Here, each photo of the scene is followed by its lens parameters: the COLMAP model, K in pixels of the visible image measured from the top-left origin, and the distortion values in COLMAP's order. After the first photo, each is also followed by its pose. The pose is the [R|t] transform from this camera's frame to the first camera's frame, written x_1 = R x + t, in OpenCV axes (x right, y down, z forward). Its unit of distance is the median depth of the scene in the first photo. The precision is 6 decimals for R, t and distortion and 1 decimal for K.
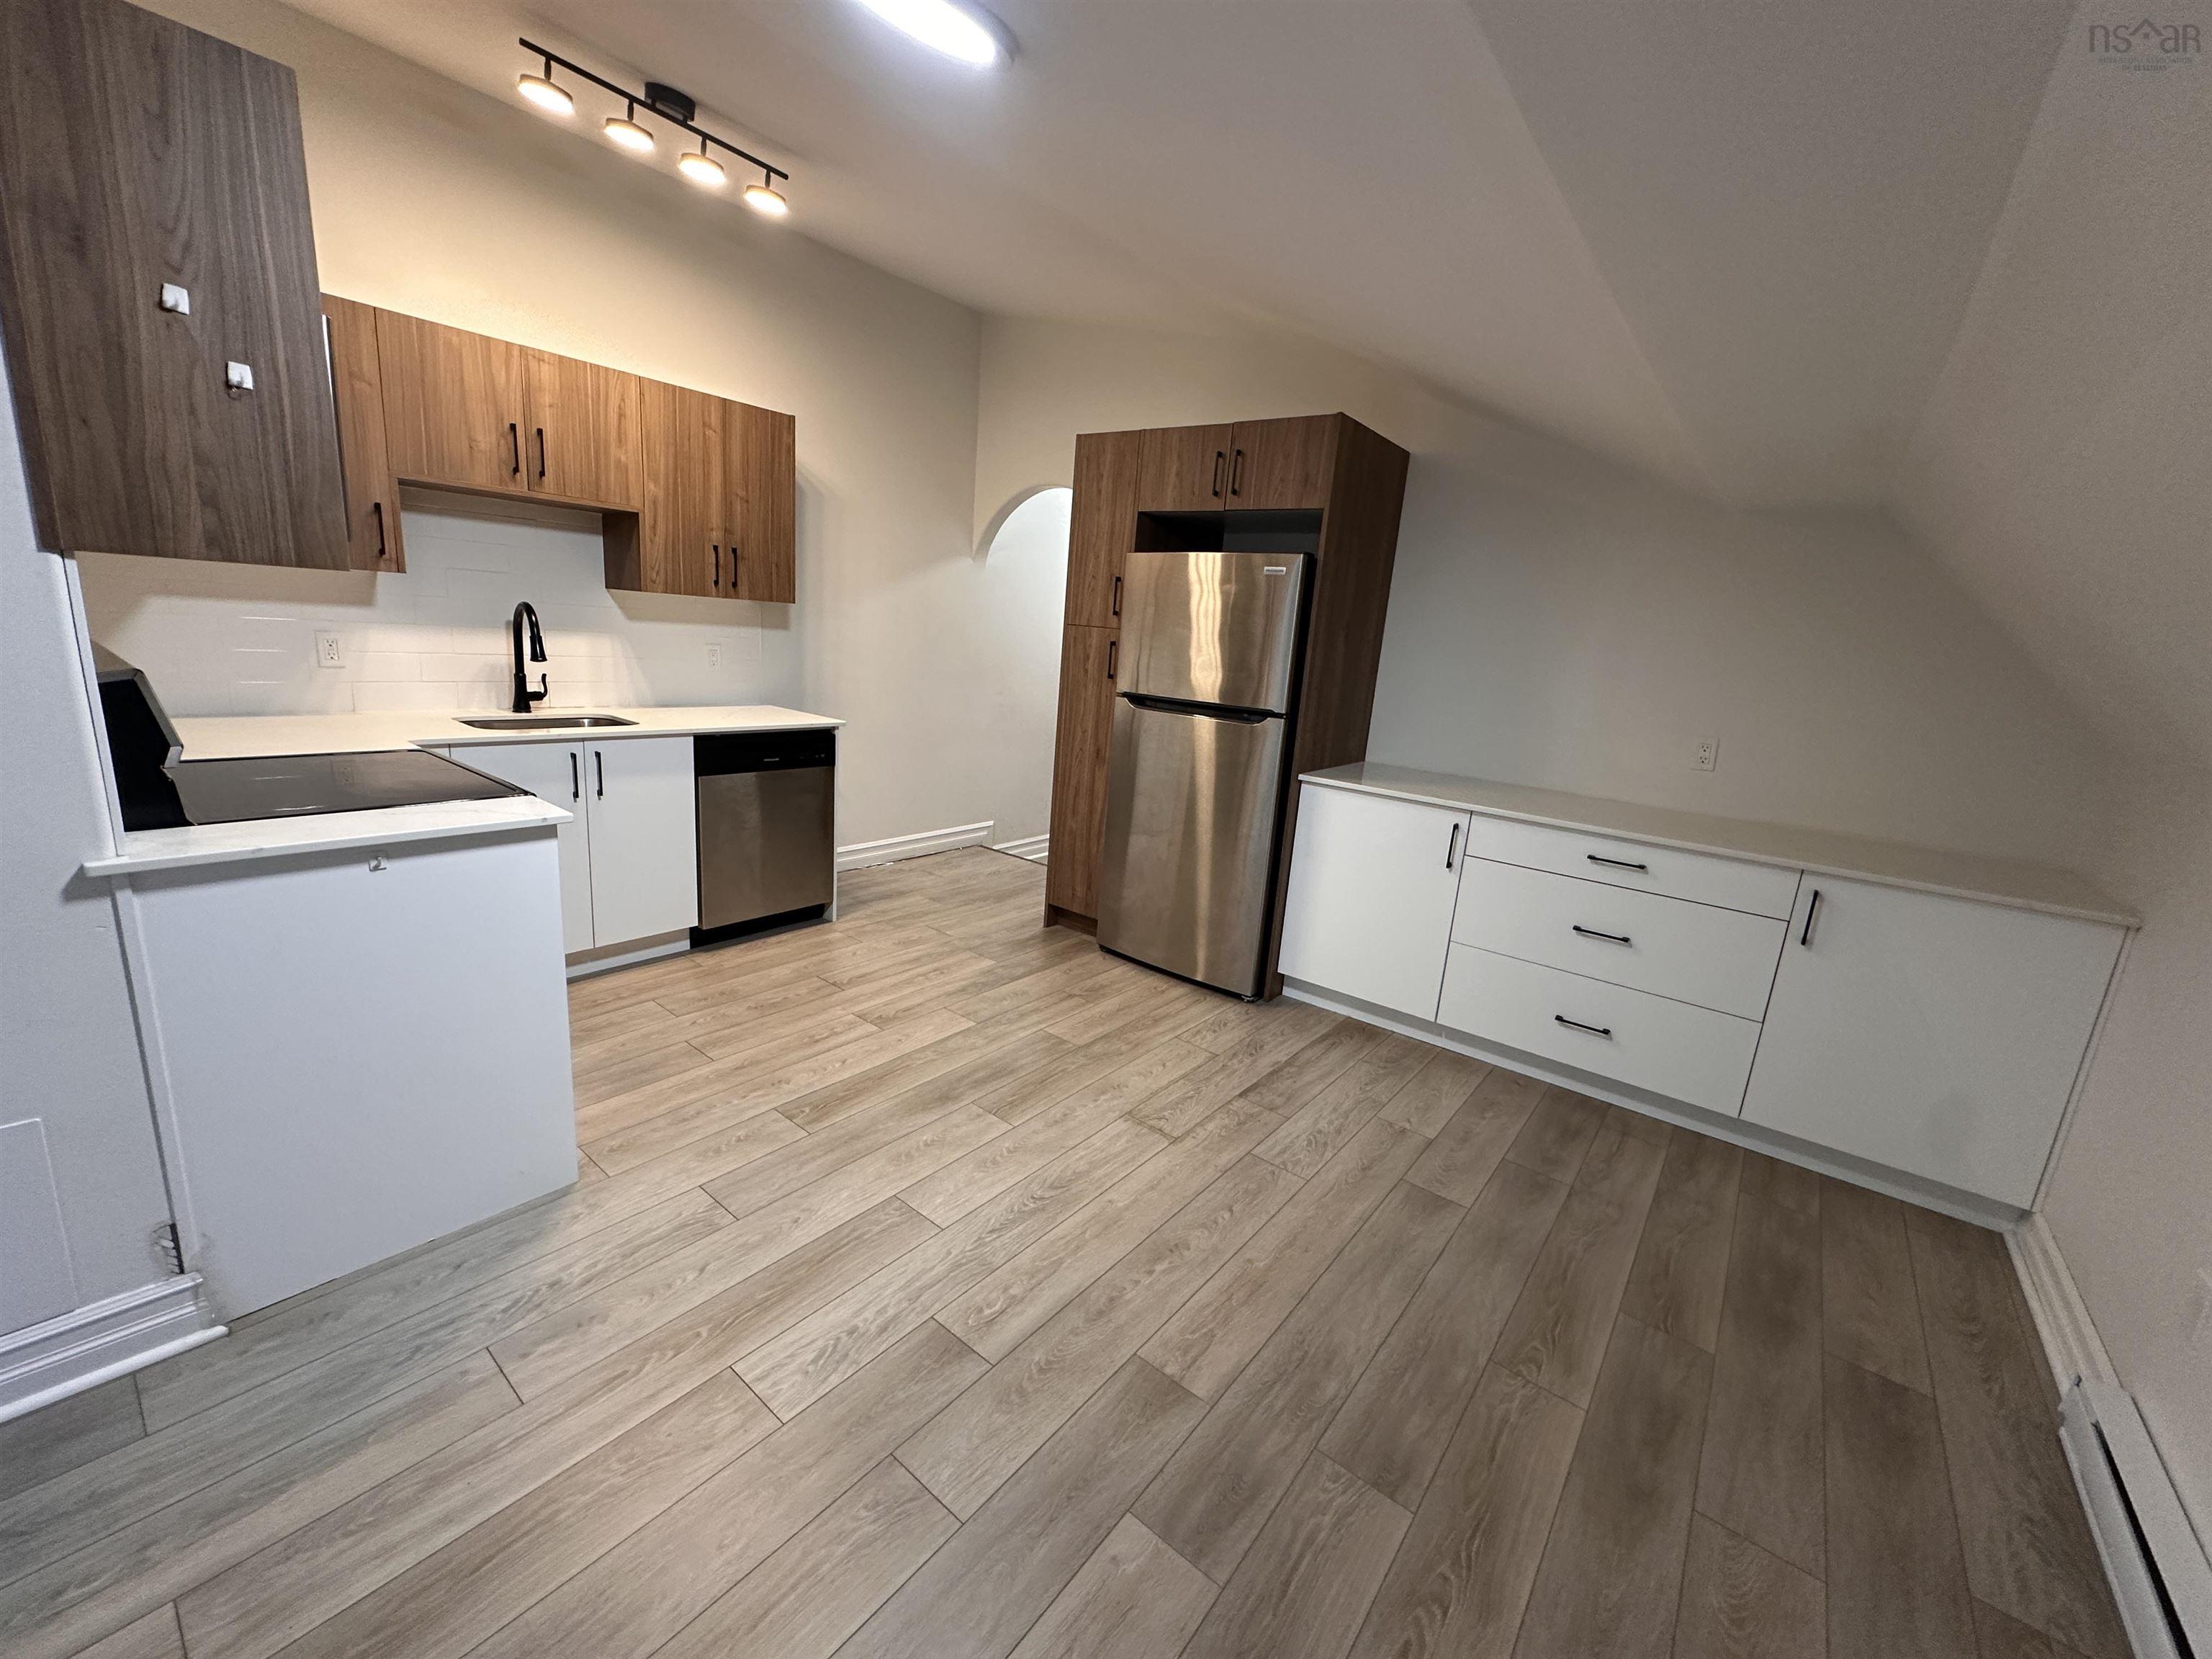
lens RADIAL K [[883.2, 0, 1107.5], [0, 883.2, 825.9], [0, 0, 1]] dist [-0.004215, -0.000347]
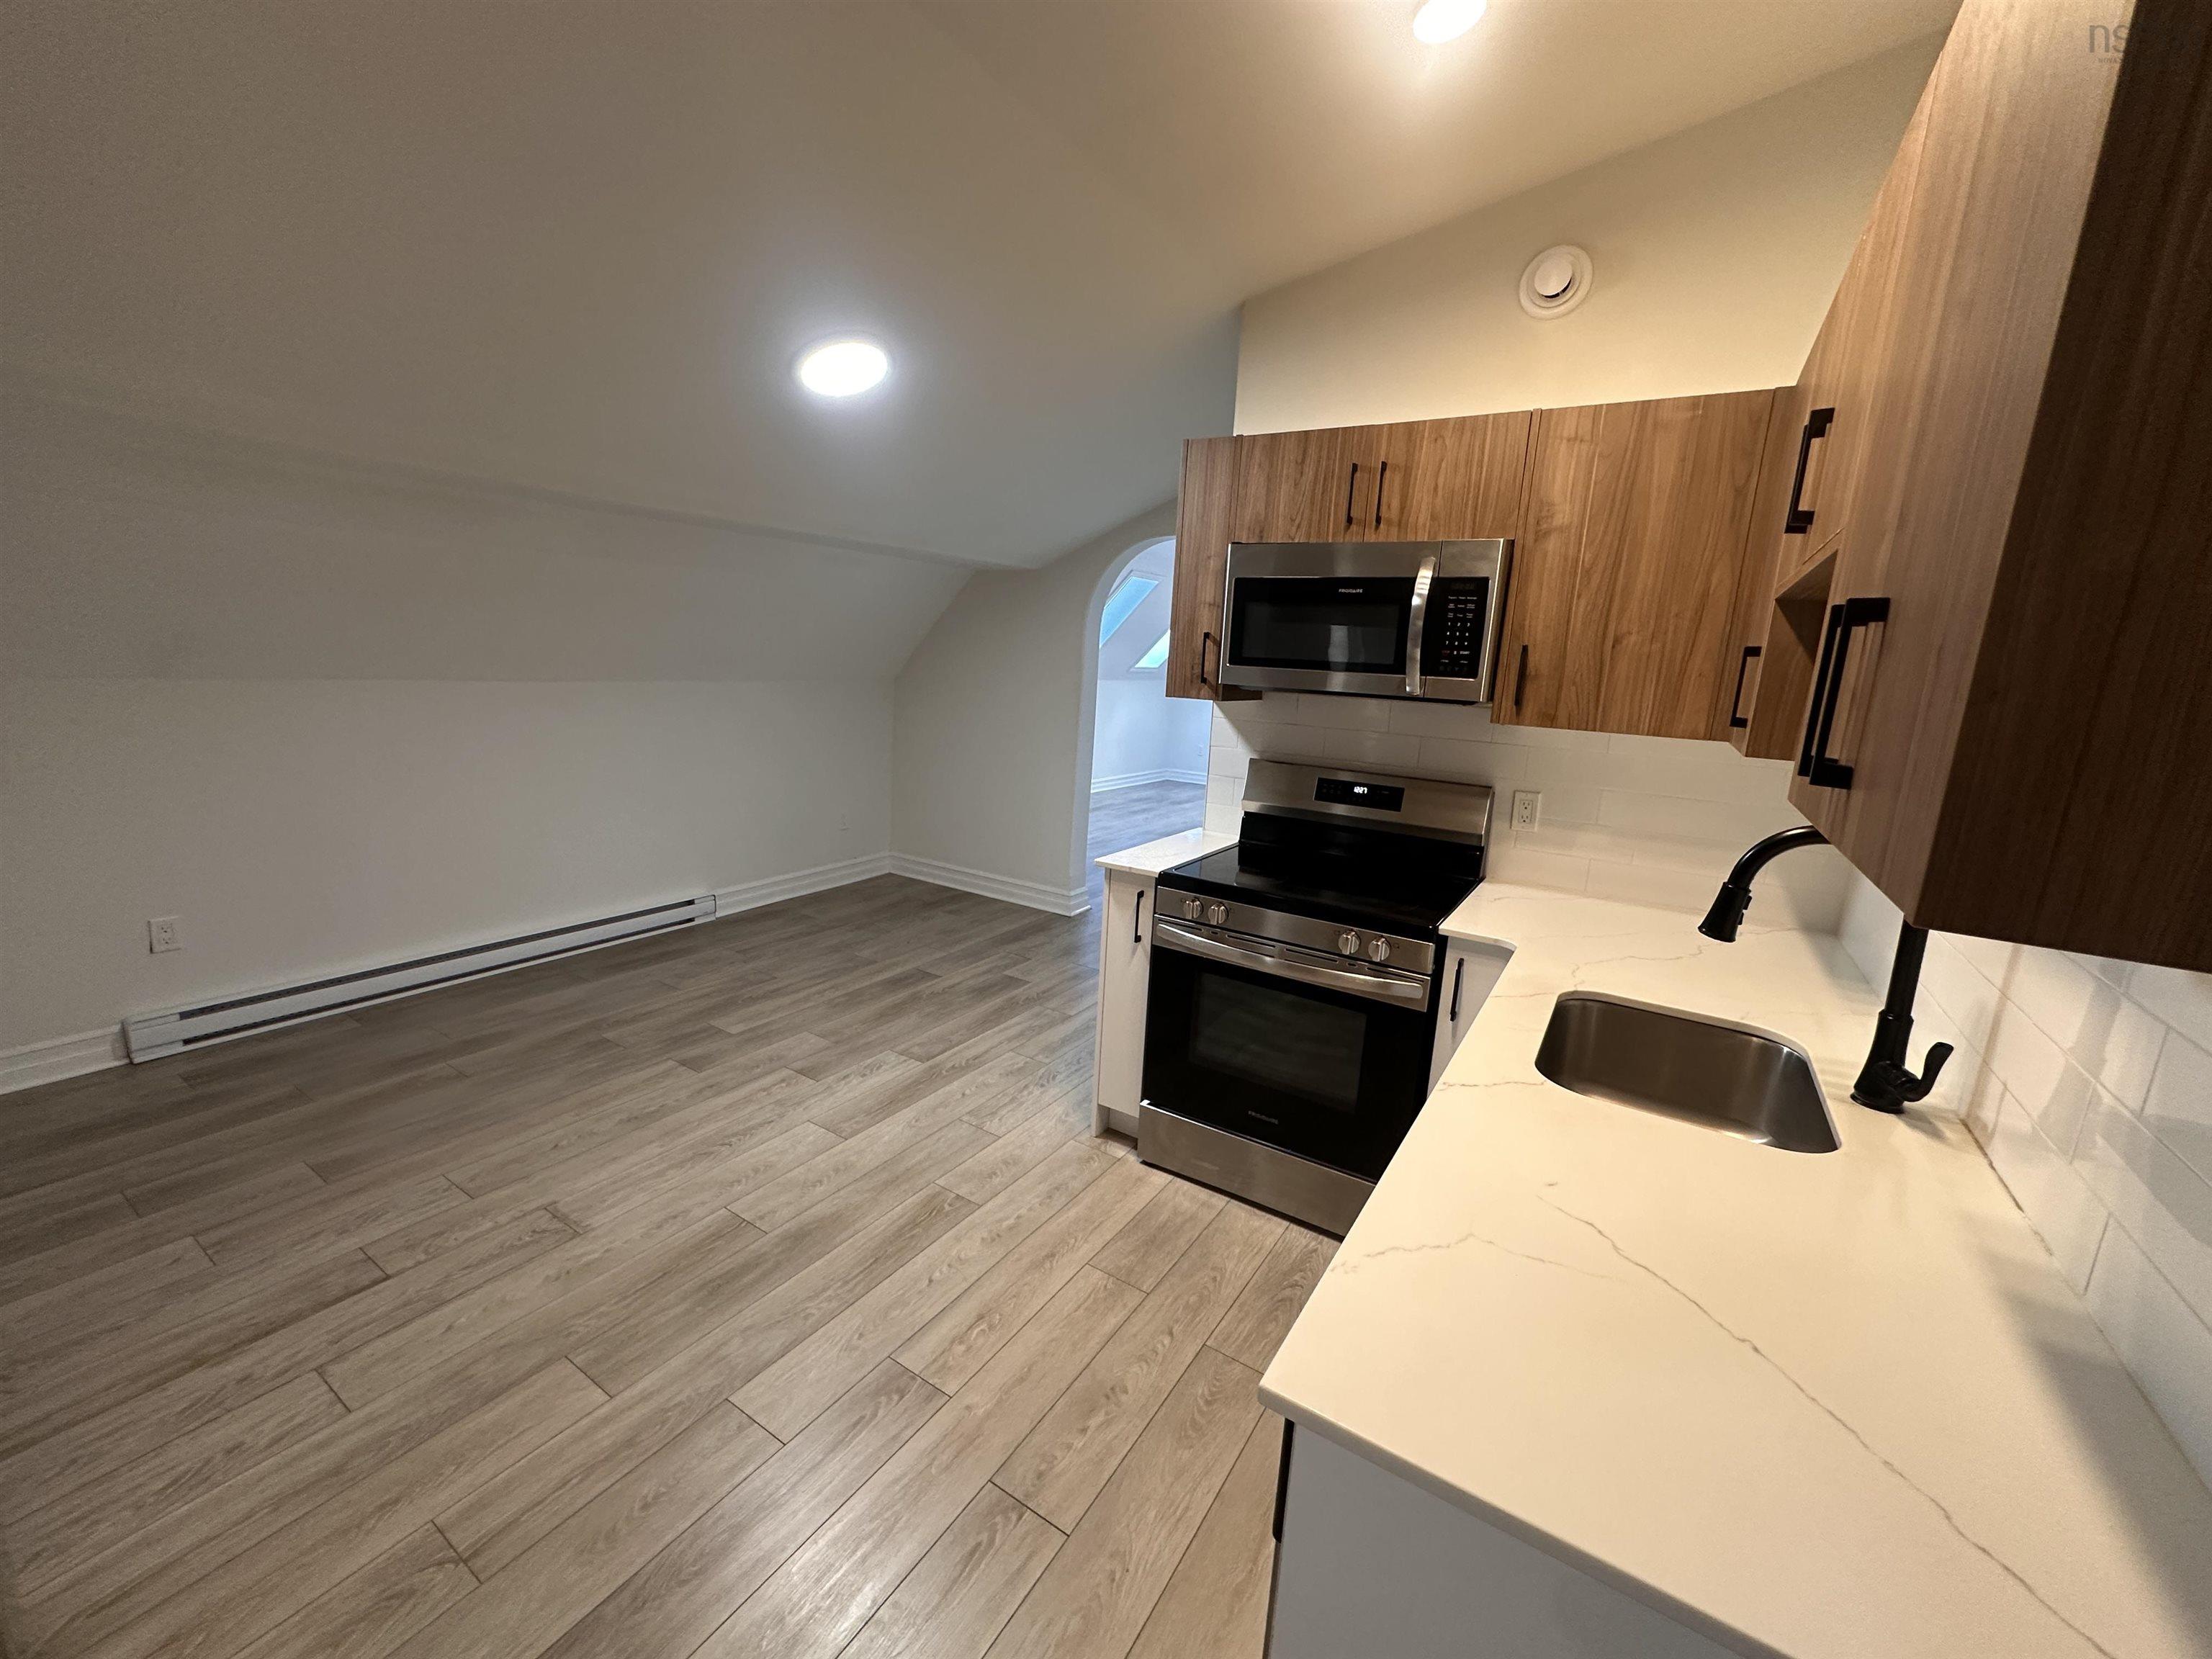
lens RADIAL K [[883.2, 0, 1102.7], [0, 883.2, 827.5], [0, 0, 1]] dist [-0.004215, -0.000347]
pose [[-0.986121, -0.108847, -0.125366, -0.369659], [-0.150138, 0.906981, 0.393502, -0.499872], [0.070873, 0.406863, -0.910736, 1.862494]]
